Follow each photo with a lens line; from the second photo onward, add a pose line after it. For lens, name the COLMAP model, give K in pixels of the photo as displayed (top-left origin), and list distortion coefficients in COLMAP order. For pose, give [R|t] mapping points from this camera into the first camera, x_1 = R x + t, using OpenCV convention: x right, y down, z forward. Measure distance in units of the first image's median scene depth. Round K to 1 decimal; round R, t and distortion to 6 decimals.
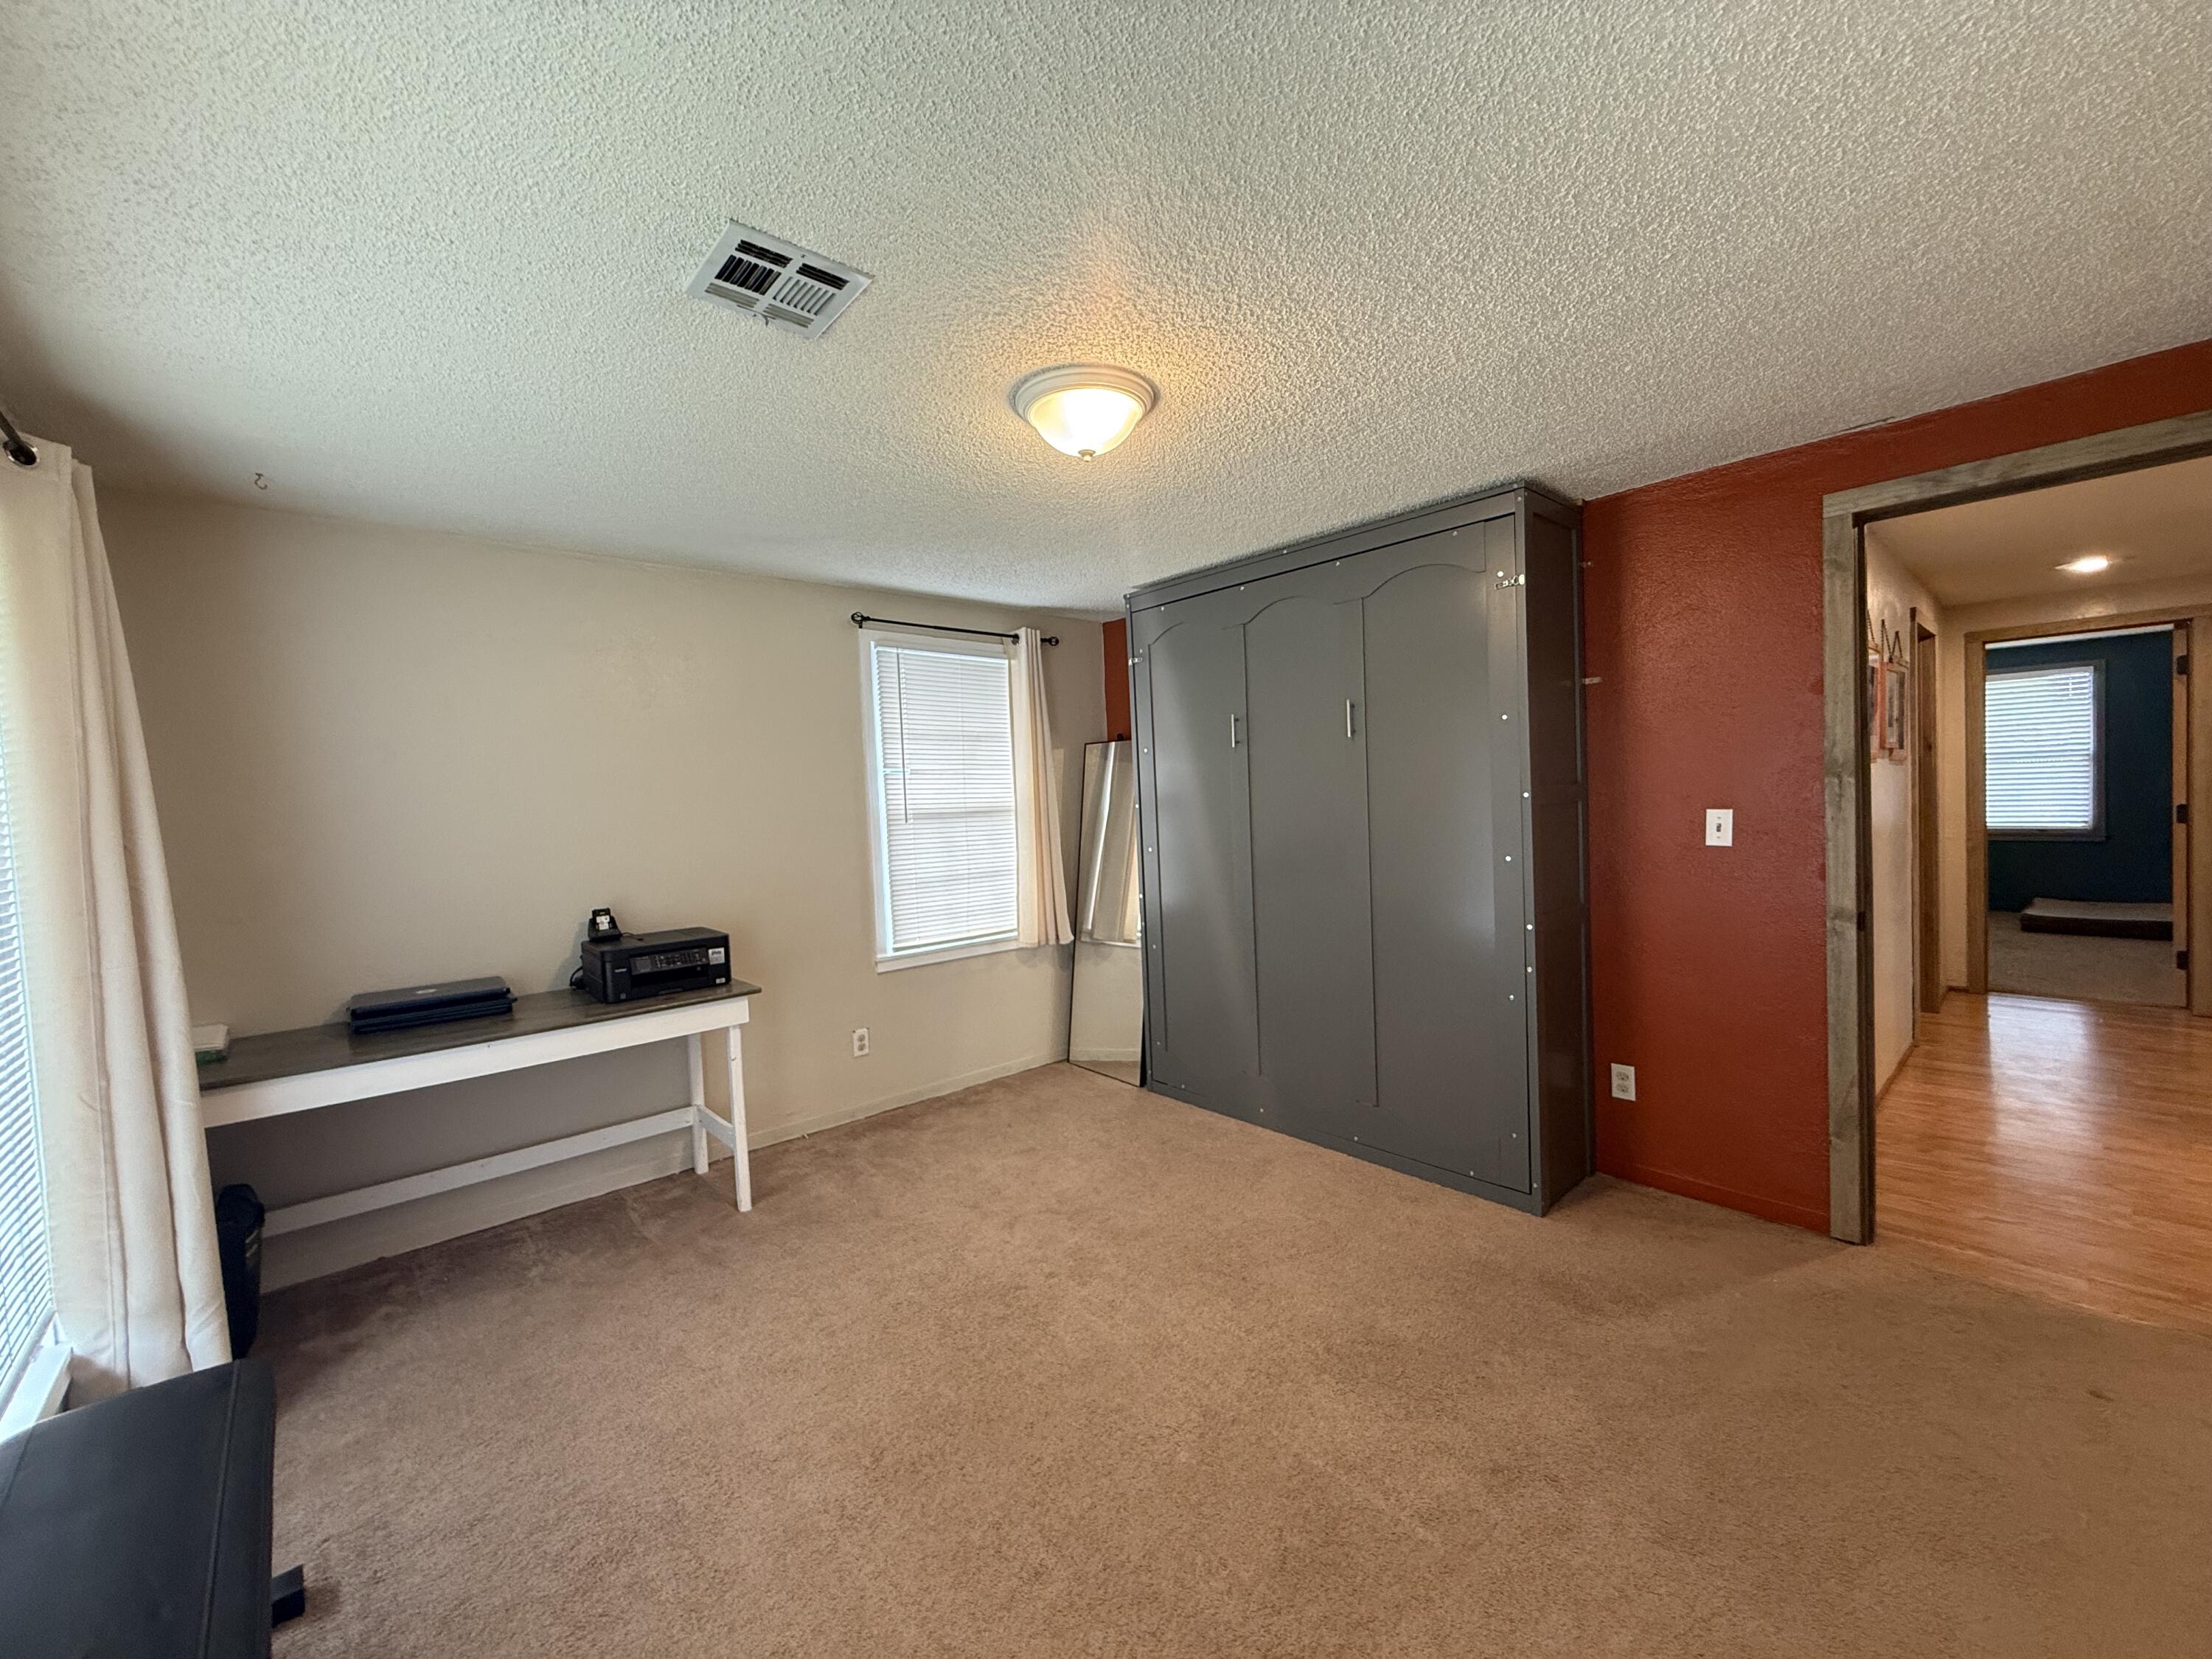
lens RADIAL K [[879.8, 0, 1101.2], [0, 879.8, 825.7], [0, 0, 1]] dist [-0.002196, -0.000129]
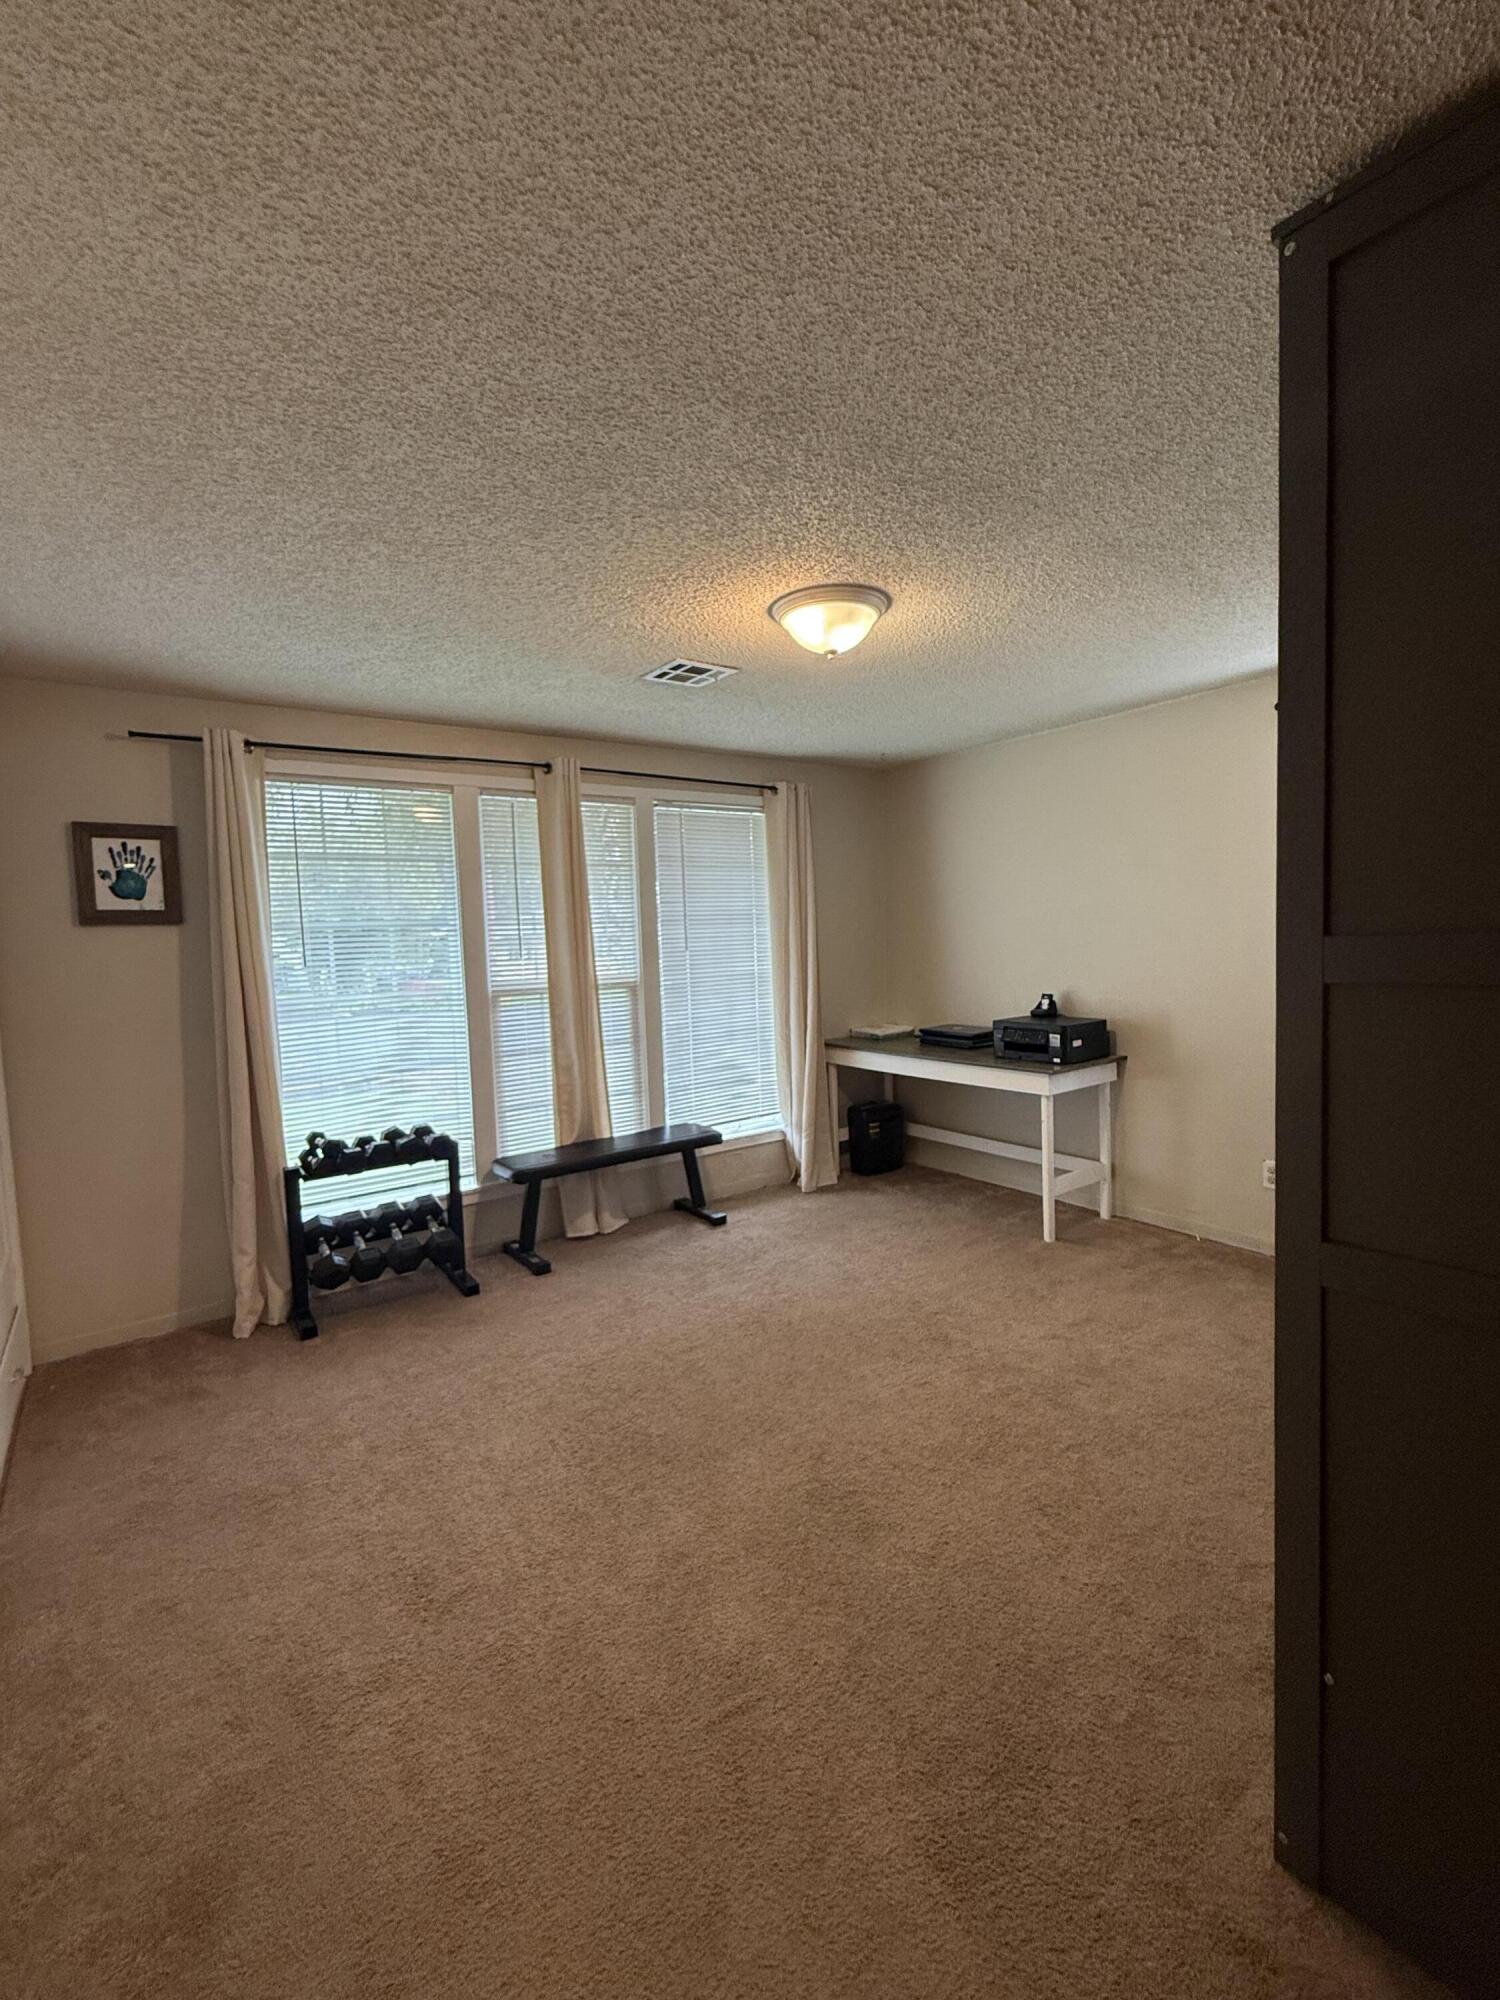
lens RADIAL K [[878.8, 0, 750.0], [0, 878.8, 1000.0], [0, 0, 1]] dist [-0.001437, -0.000211]
pose [[-0.098454, 0.119323, -0.987962, 0.933895], [0.008908, 0.992851, 0.119026, -0.071096], [0.995102, 0.002918, -0.098813, 0.757808]]
